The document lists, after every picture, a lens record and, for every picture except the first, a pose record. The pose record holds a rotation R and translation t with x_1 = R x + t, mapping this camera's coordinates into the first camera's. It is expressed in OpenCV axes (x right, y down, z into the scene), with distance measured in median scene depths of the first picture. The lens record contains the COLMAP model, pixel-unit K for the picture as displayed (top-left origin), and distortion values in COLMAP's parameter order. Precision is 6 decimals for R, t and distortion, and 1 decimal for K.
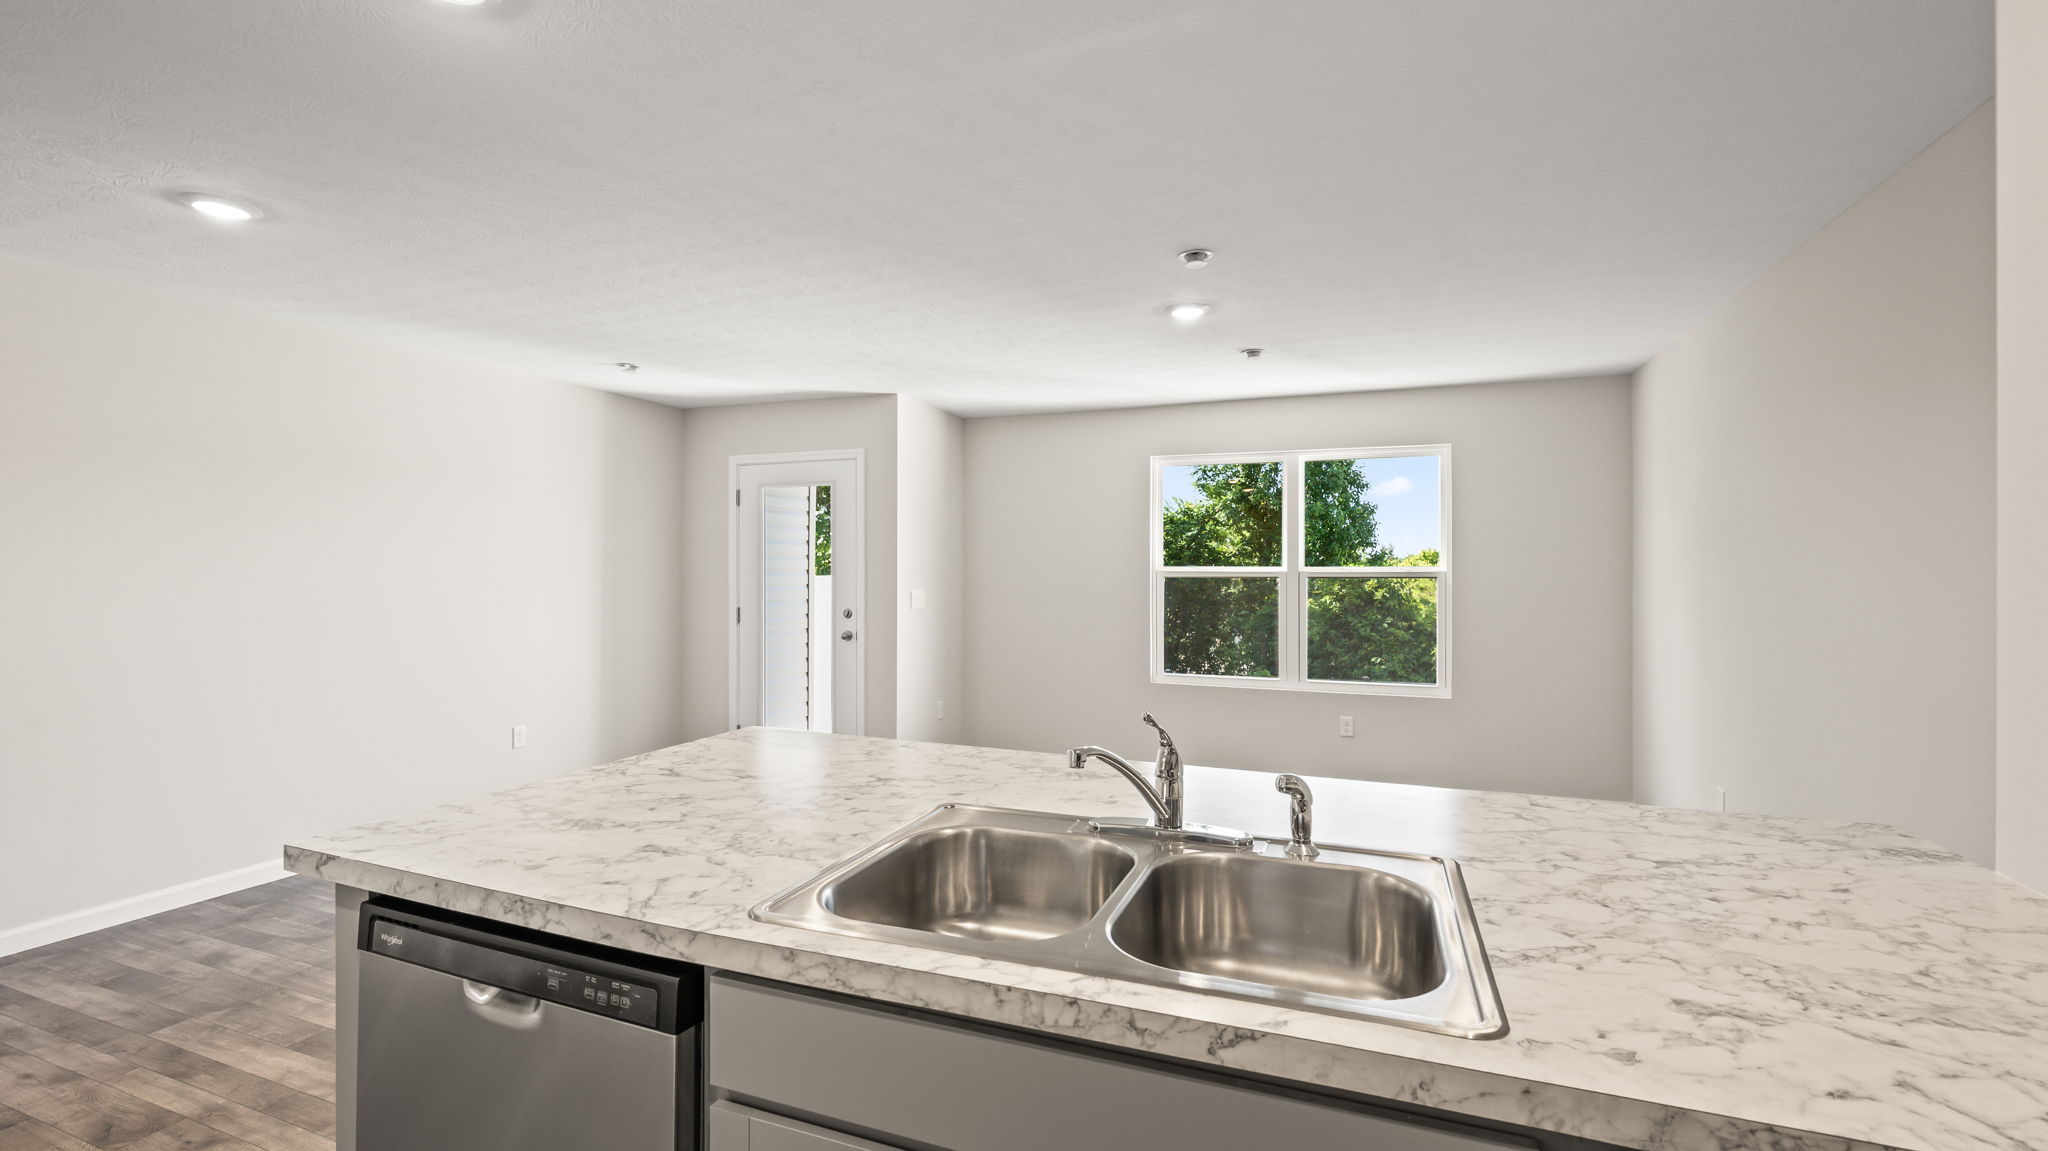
lens RADIAL K [[888.3, 0, 1030.4], [0, 888.3, 573.3], [0, 0, 1]] dist [-0.001642, -0.000405]
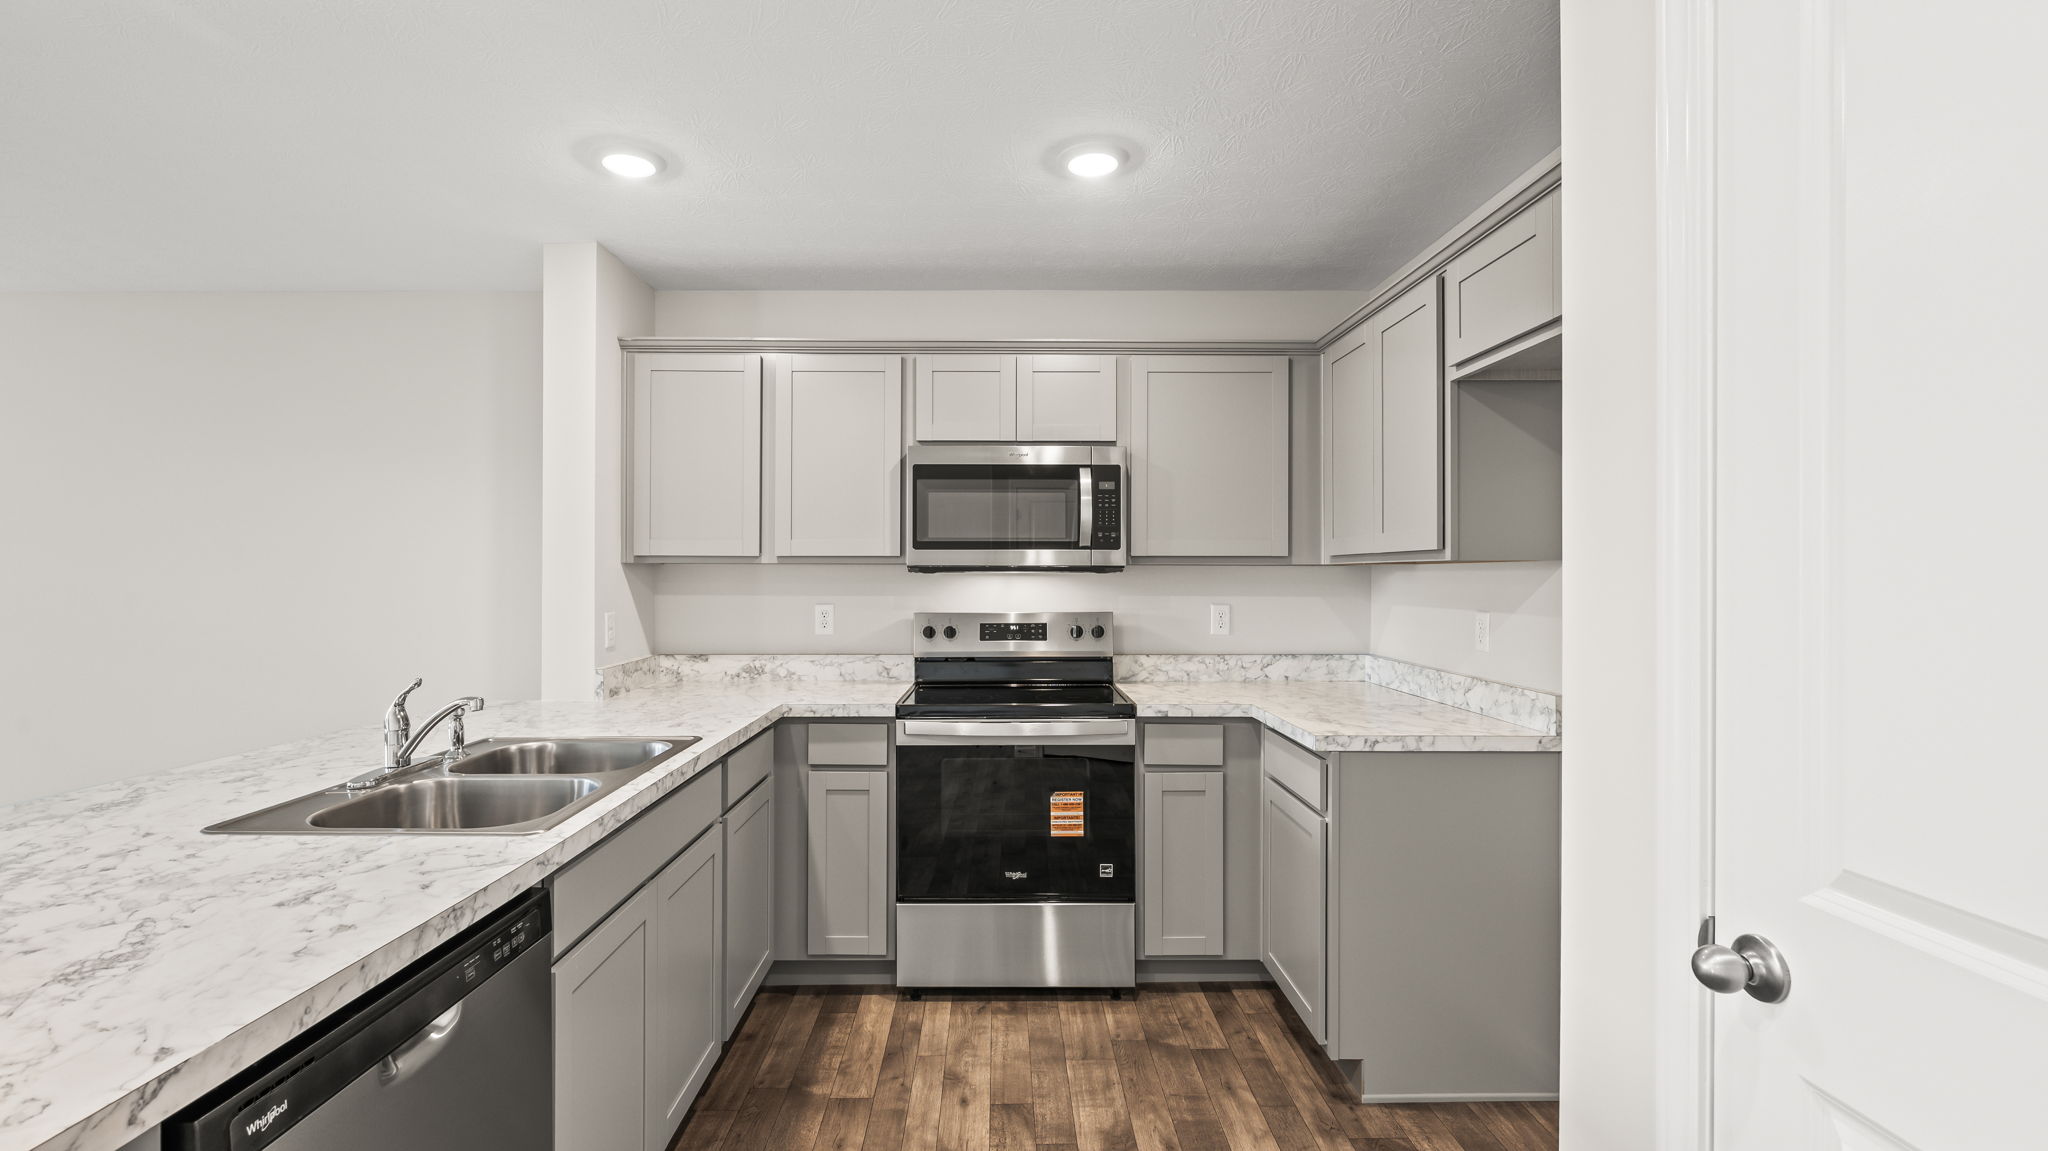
lens RADIAL K [[894.5, 0, 1006.6], [0, 894.5, 571.3], [0, 0, 1]] dist [-0.001660, -0.000176]
pose [[-0.372526, 0.002290, 0.928019, -0.446234], [0.000976, 0.999997, -0.002075, -0.000755], [-0.928021, 0.000133, -0.372528, 0.208210]]
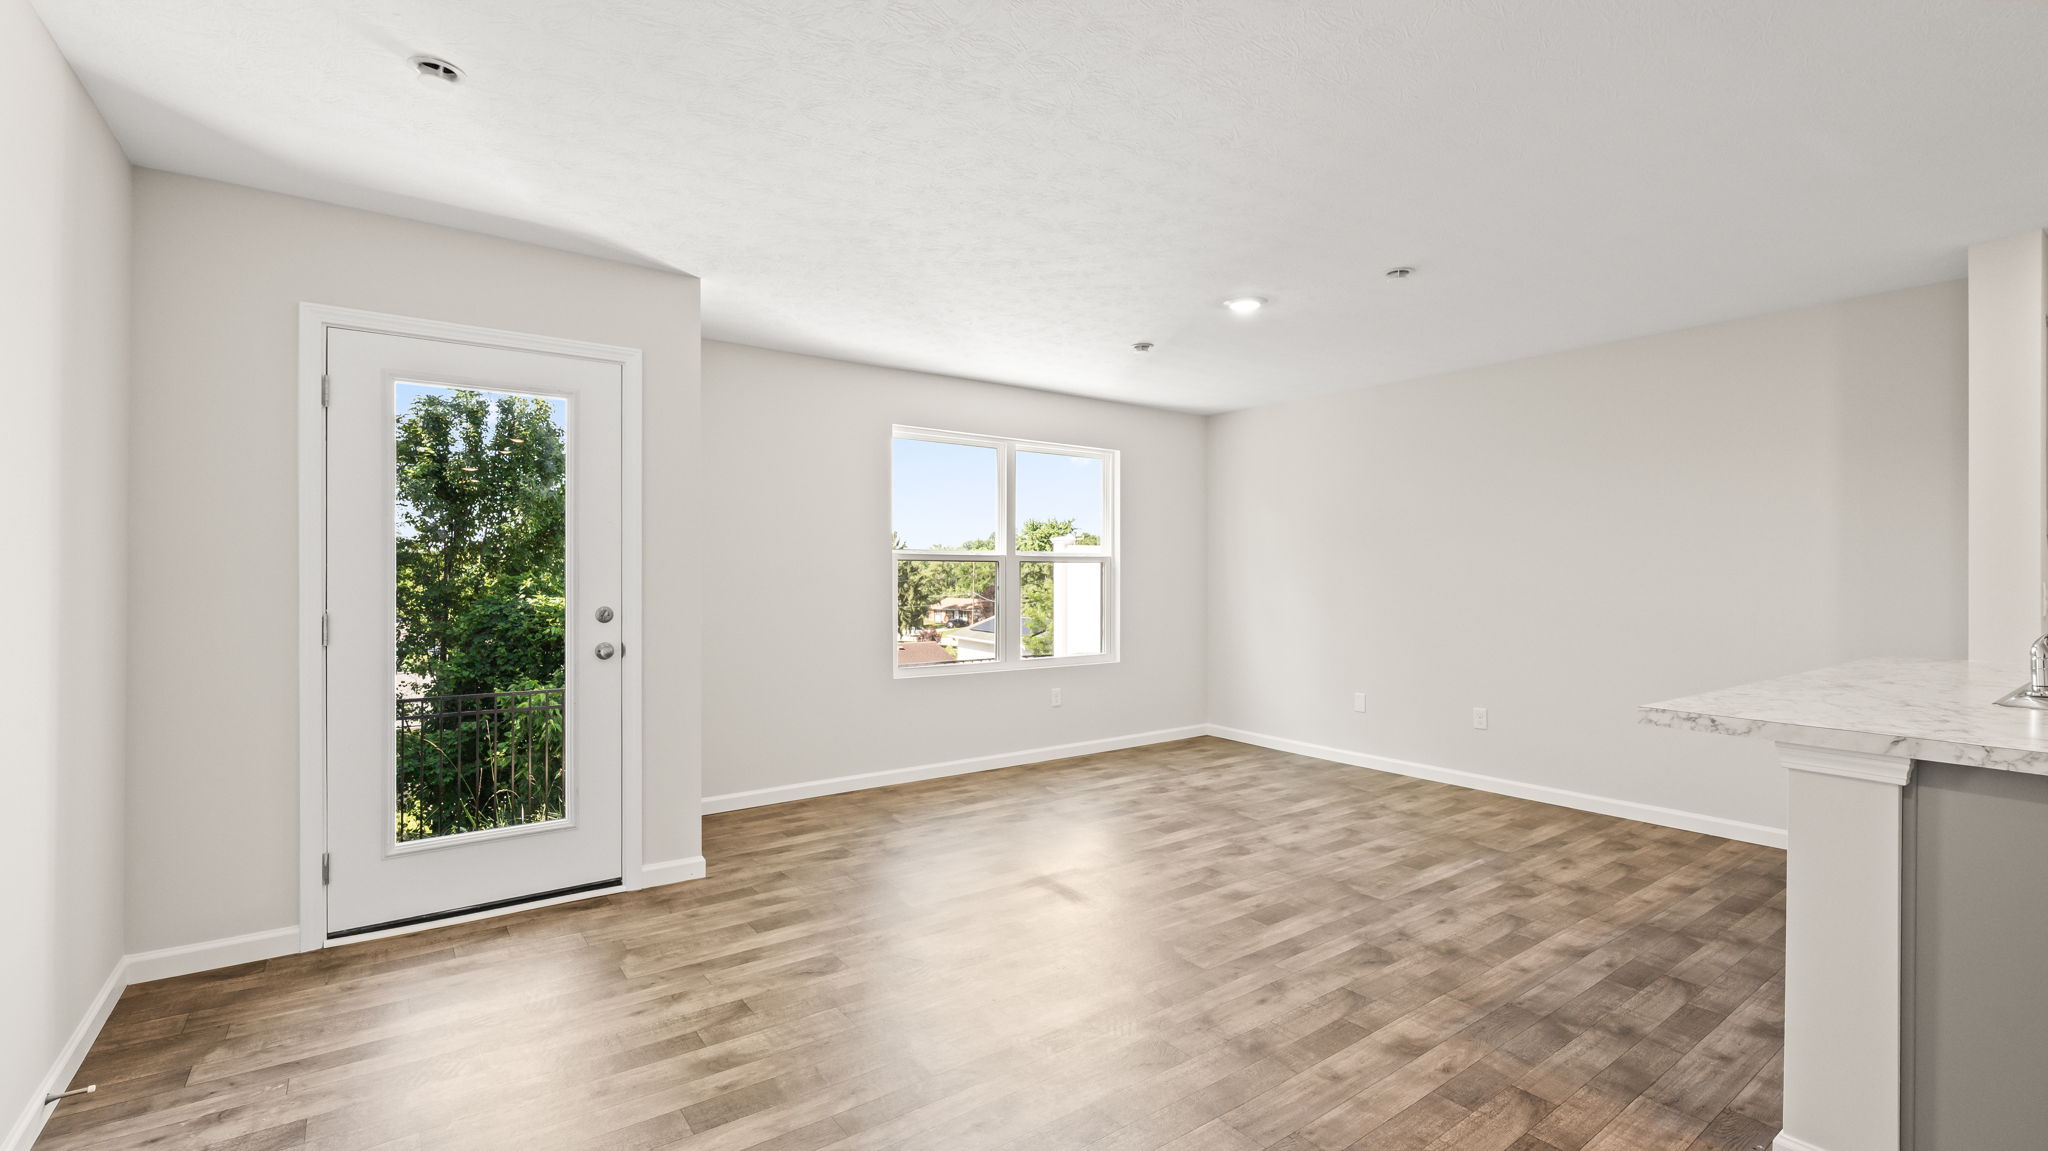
lens RADIAL K [[888.3, 0, 1030.4], [0, 888.3, 573.3], [0, 0, 1]] dist [-0.001642, -0.000405]
pose [[0.529101, -0.003240, 0.848553, -0.724339], [0.000590, 0.999994, 0.003450, 0.018842], [-0.848559, -0.001325, 0.529100, 0.550705]]
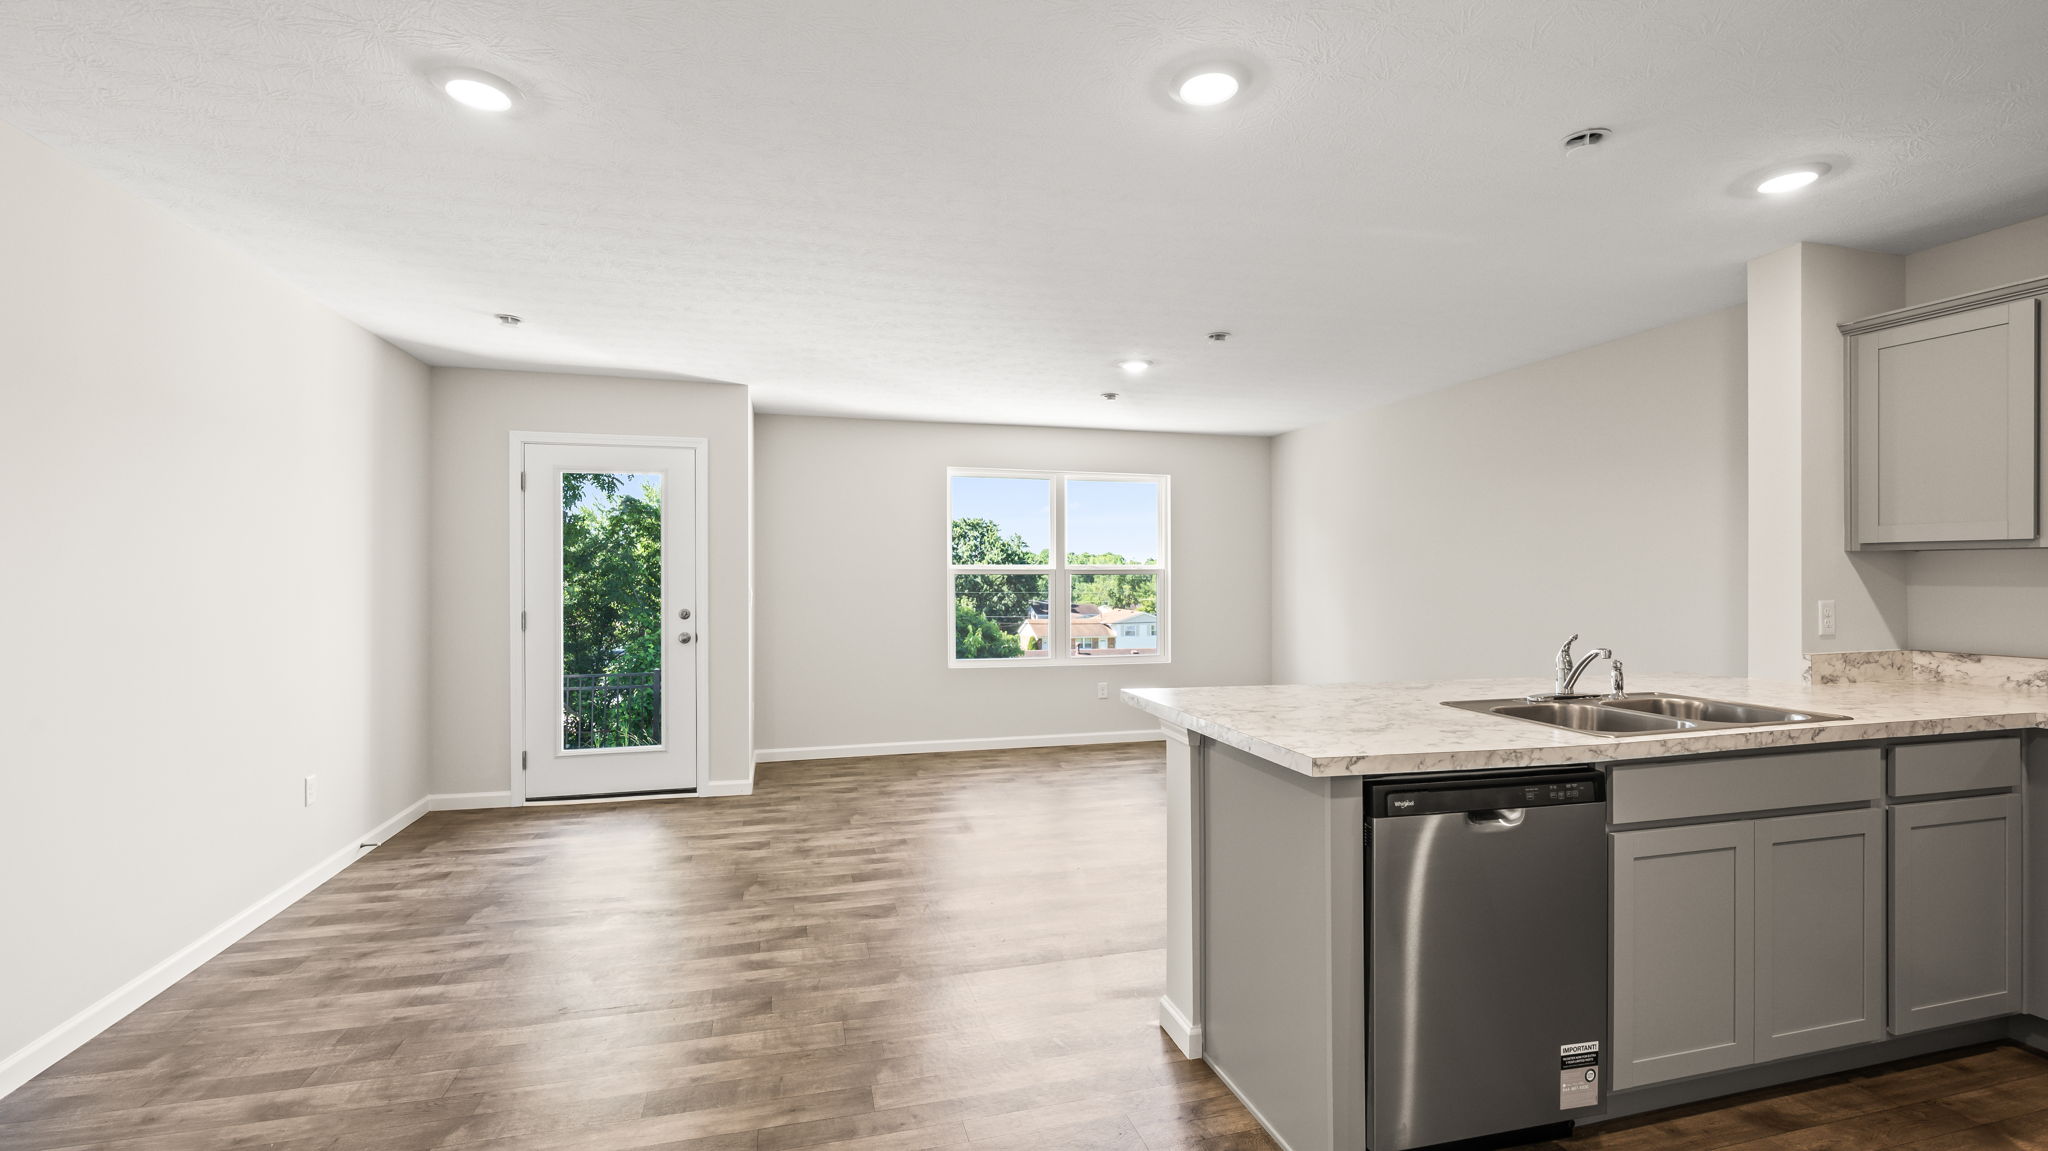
lens RADIAL K [[888.3, 0, 1030.4], [0, 888.3, 573.3], [0, 0, 1]] dist [-0.001642, -0.000405]
pose [[0.800168, -0.001510, 0.599774, -0.604234], [0.003383, 0.999992, -0.001995, 0.007432], [-0.599767, 0.003625, 0.800167, 0.051697]]
